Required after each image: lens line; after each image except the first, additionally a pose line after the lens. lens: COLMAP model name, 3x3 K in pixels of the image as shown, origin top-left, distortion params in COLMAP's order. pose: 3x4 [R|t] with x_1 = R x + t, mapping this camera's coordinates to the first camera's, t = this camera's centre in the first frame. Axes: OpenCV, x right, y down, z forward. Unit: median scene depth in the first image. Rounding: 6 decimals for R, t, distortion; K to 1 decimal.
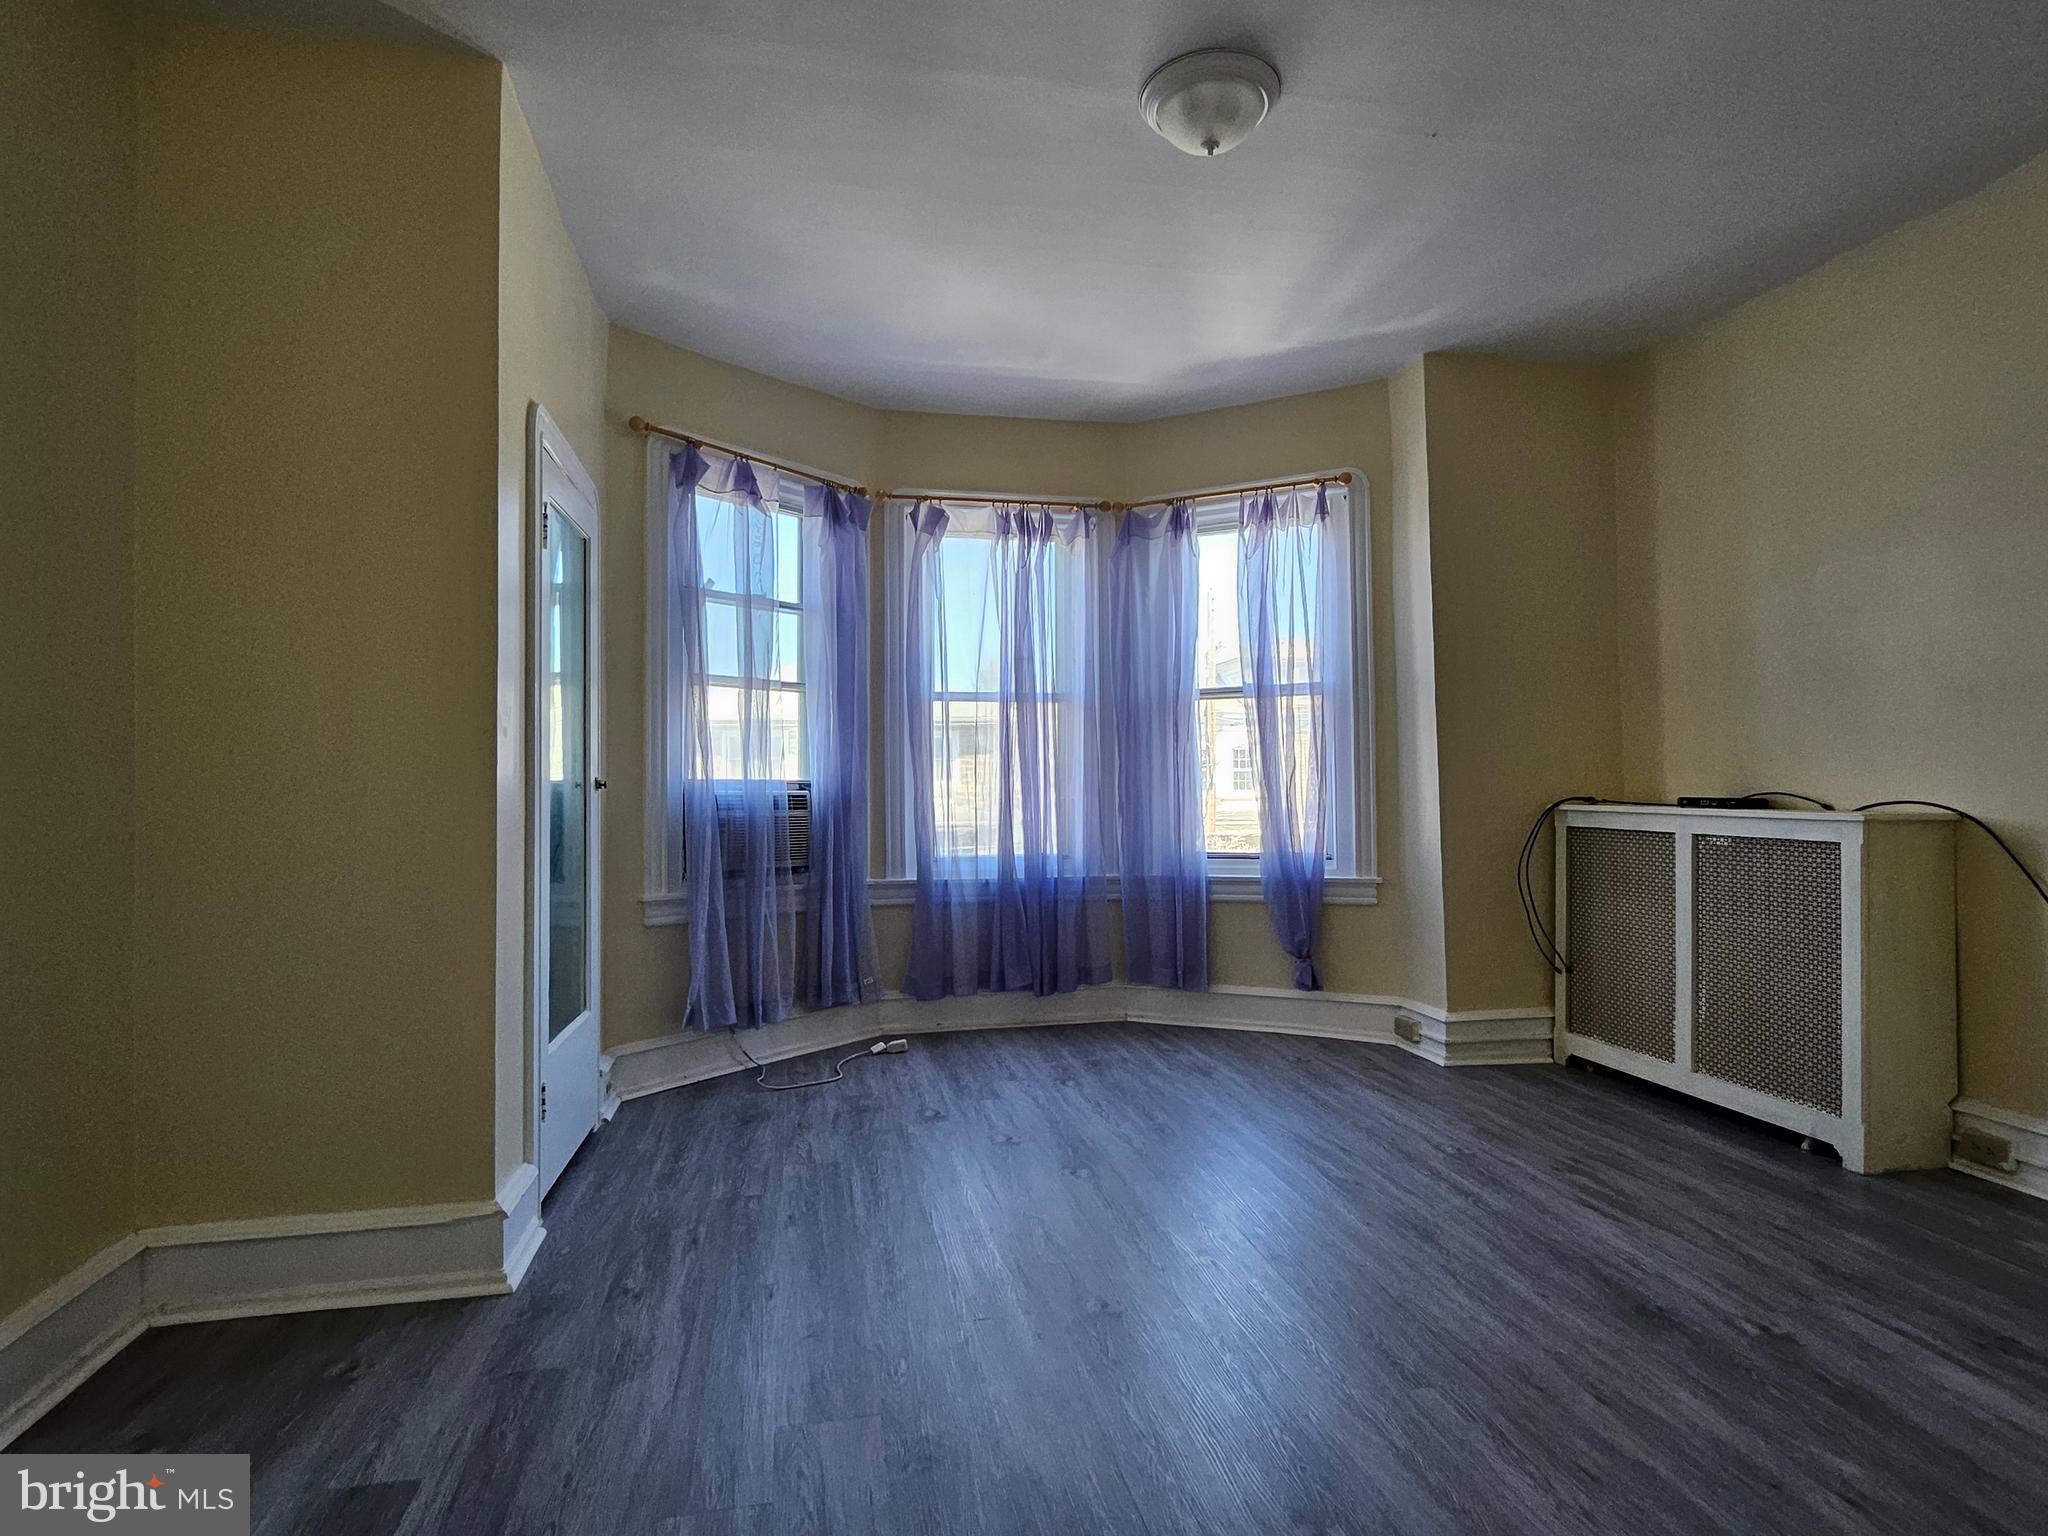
lens RADIAL K [[1066.3, 0, 1027.7], [0, 1066.3, 767.9], [0, 0, 1]] dist [-0.007840, 0.002858]
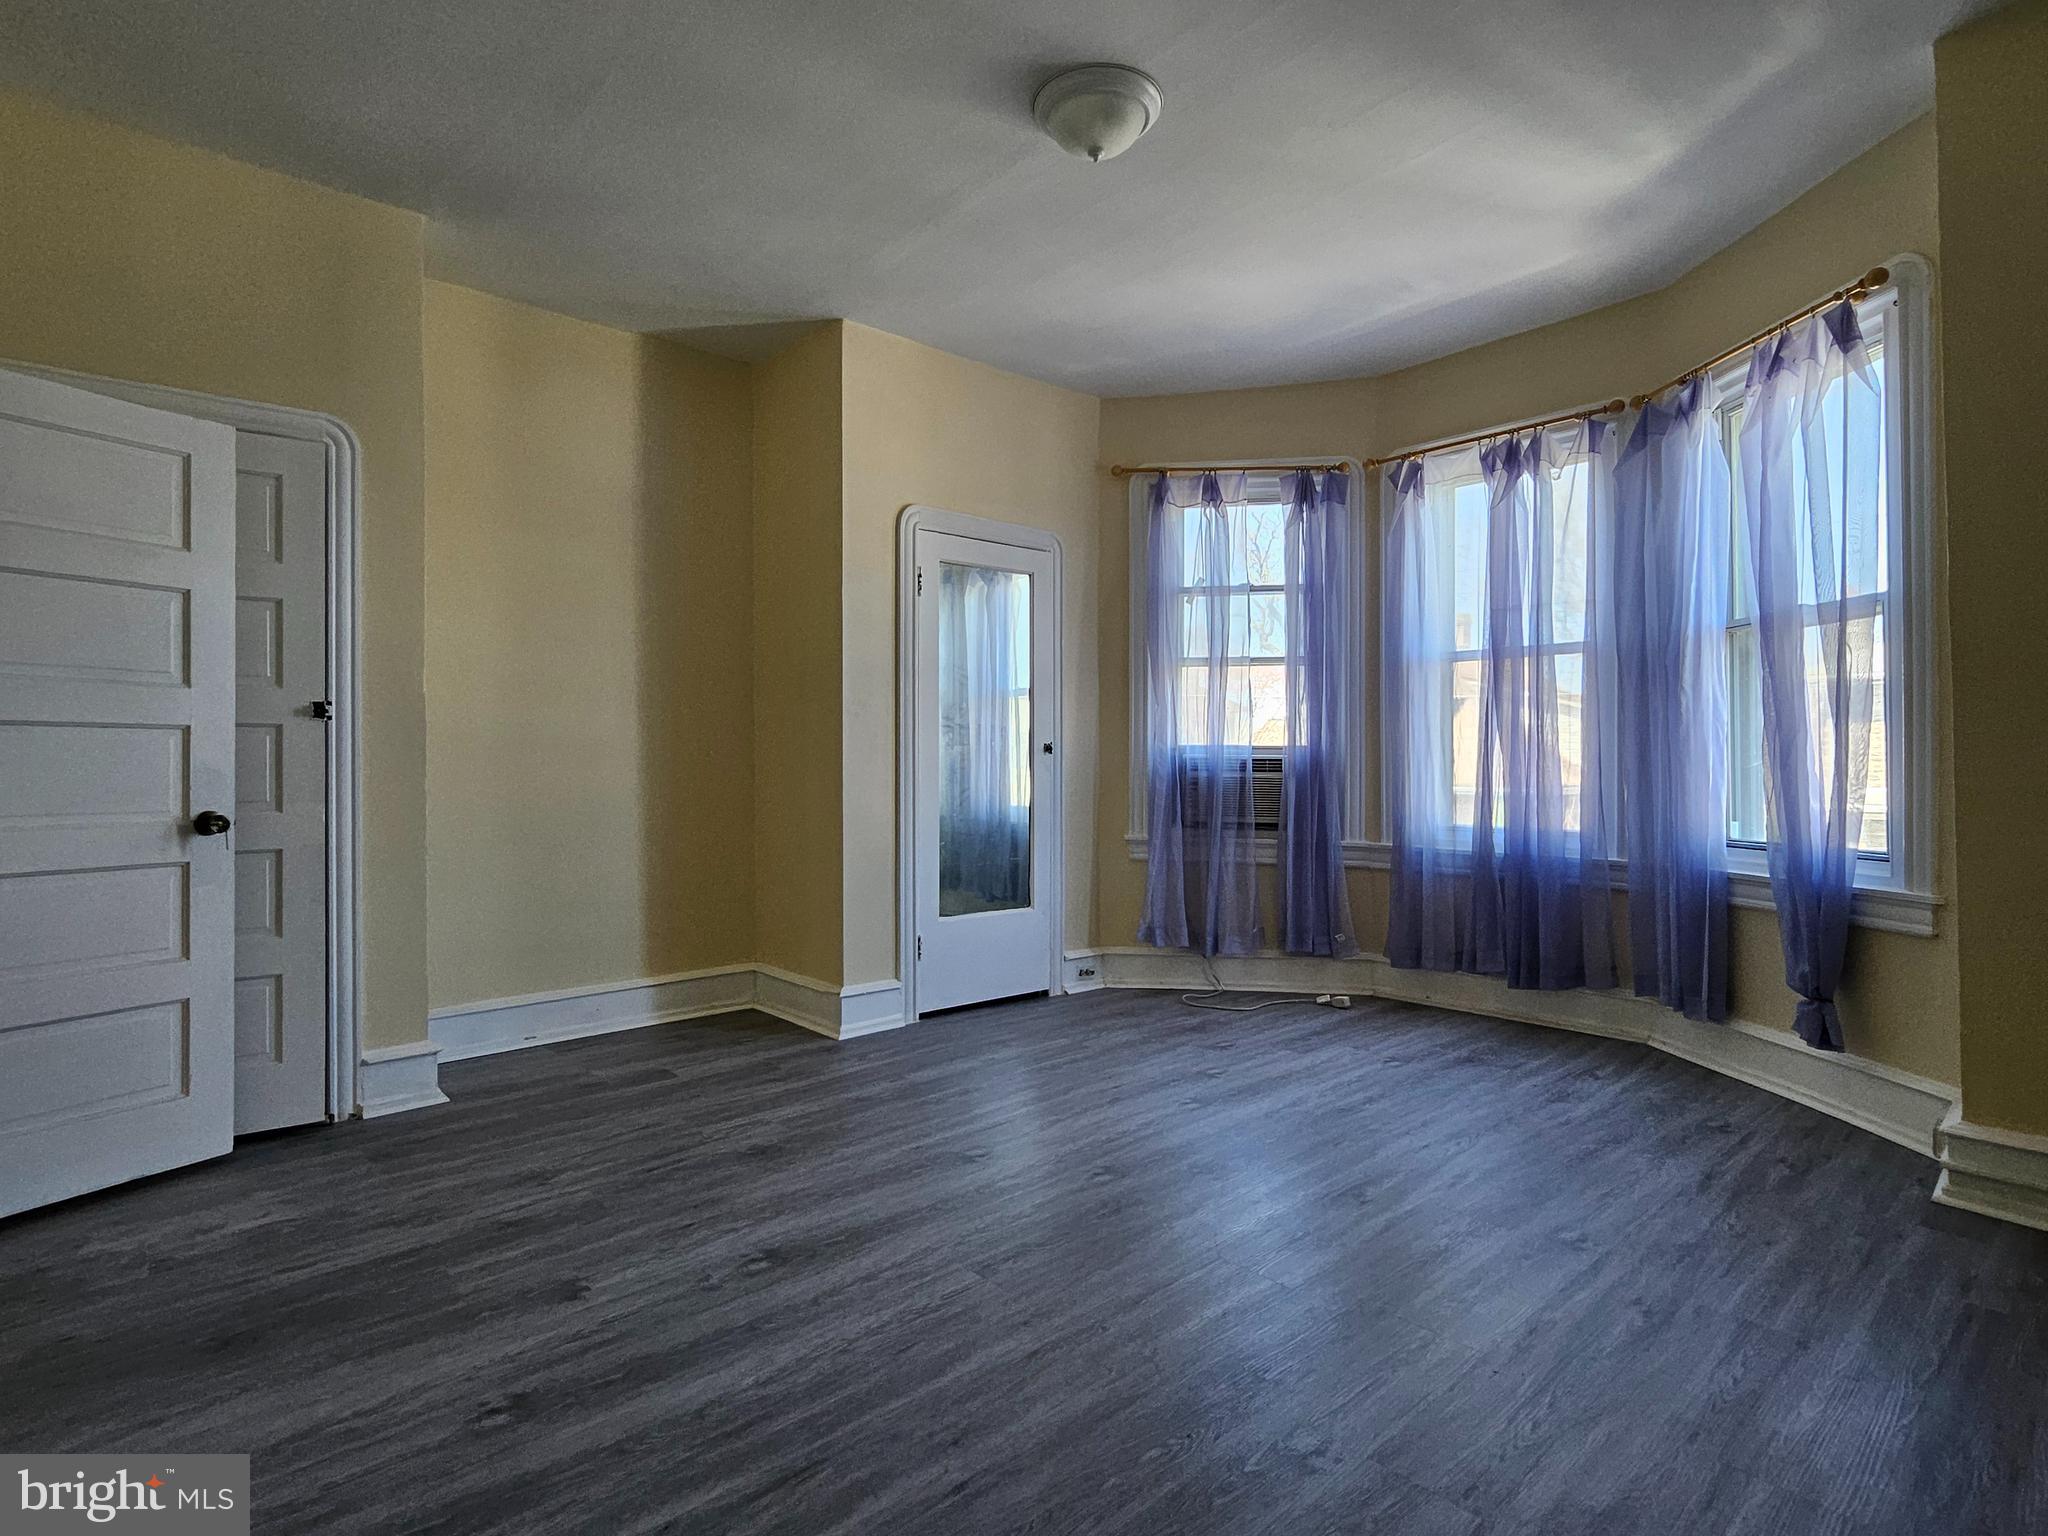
lens RADIAL K [[1066.3, 0, 1026.9], [0, 1066.3, 771.8], [0, 0, 1]] dist [-0.007840, 0.002858]
pose [[0.491436, 0.014409, -0.870794, 0.629006], [0.007772, 0.999751, 0.020929, 0.013604], [0.870879, -0.017053, 0.491202, 0.231421]]
